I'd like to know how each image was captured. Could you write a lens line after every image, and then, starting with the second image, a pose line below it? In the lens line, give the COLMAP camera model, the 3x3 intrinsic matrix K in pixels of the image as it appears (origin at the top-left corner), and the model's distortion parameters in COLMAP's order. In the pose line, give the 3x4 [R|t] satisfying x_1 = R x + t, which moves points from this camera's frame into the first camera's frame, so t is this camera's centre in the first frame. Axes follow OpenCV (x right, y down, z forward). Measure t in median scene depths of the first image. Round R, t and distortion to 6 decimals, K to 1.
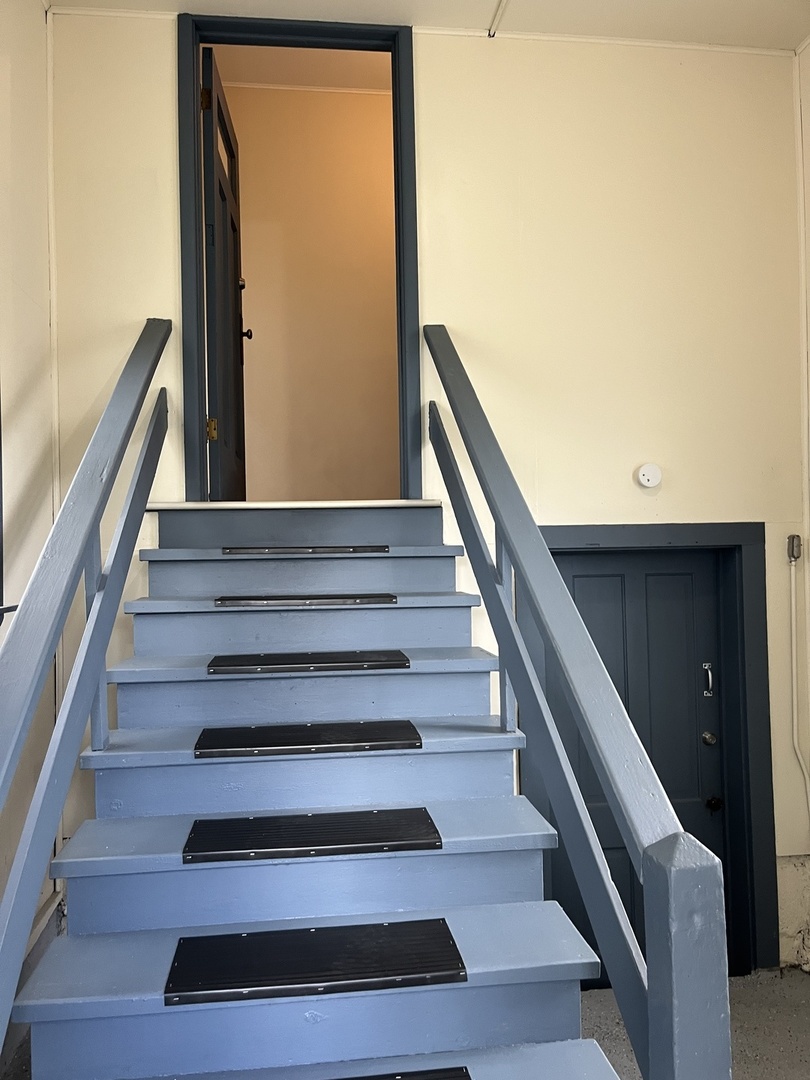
lens RADIAL K [[829.8, 0, 390.1], [0, 829.8, 551.6], [0, 0, 1]] dist [0.071447, -0.102798]
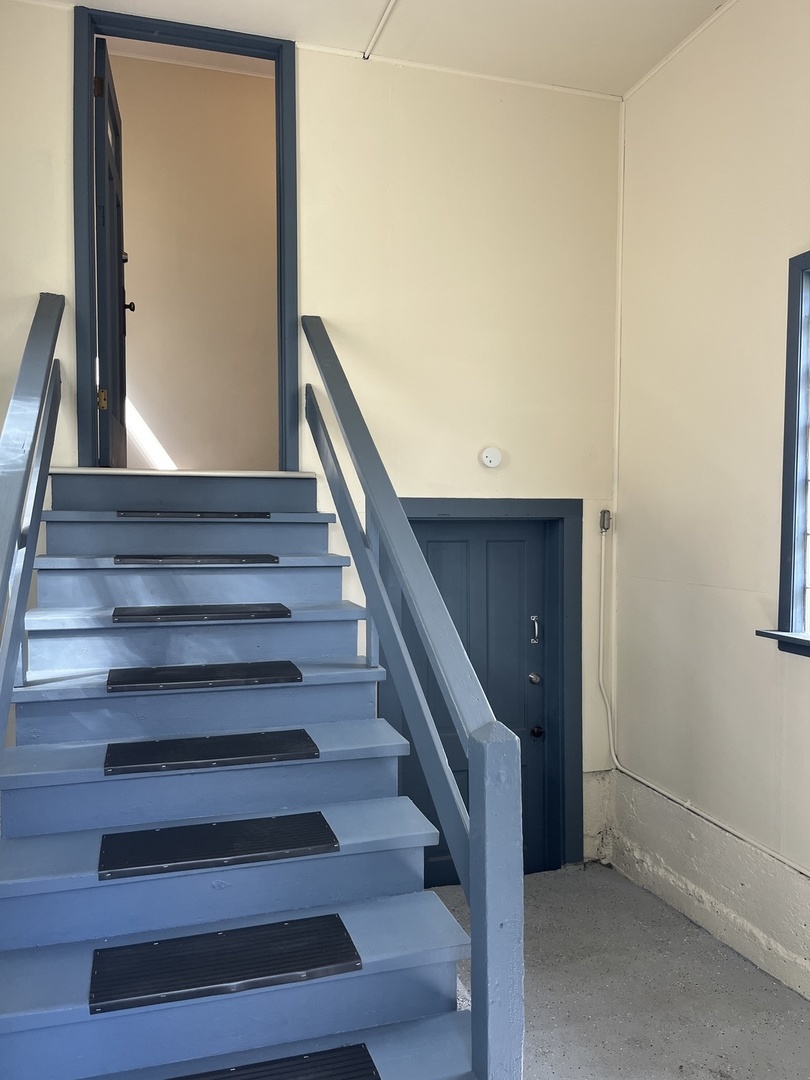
lens RADIAL K [[829.8, 0, 390.1], [0, 829.8, 551.6], [0, 0, 1]] dist [0.071447, -0.102798]
pose [[0.985218, 0.013338, 0.170787, -0.034055], [-0.021207, 0.998792, 0.044335, -0.007649], [-0.169989, -0.047302, 0.984310, -0.156777]]
